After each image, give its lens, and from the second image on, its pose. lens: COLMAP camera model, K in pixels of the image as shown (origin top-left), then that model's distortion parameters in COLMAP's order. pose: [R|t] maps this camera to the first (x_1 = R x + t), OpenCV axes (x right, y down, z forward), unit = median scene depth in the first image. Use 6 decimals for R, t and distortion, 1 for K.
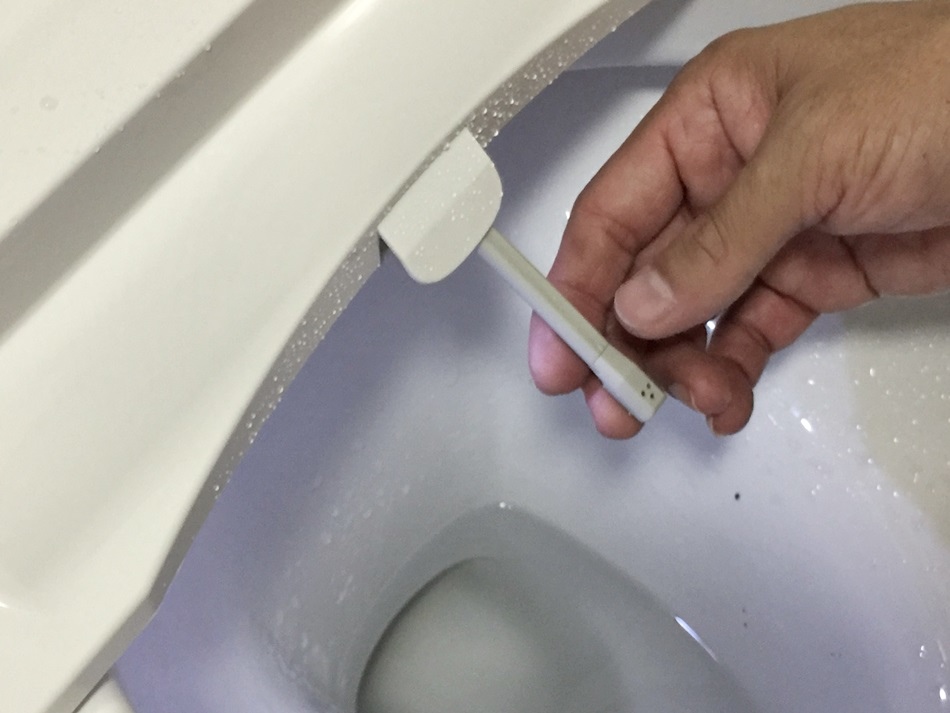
lens RADIAL K [[1677.1, 0, 475.0], [0, 1677.1, 356.5], [0, 0, 1]] dist [-0.057393, -0.074457]
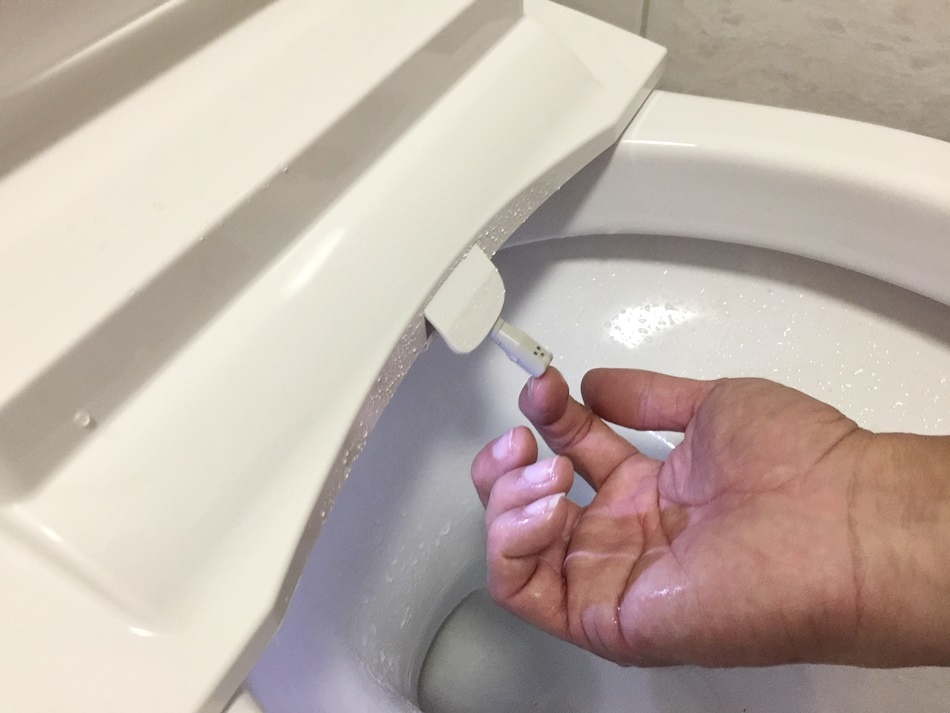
lens RADIAL K [[835.2, 0, 475.0], [0, 835.2, 356.5], [0, 0, 1]] dist [0.013148, 0.005584]
pose [[0.990496, -0.110543, 0.081841, -0.073905], [0.123851, 0.975627, -0.181145, 0.081522], [-0.059822, 0.189560, 0.980045, 0.340566]]
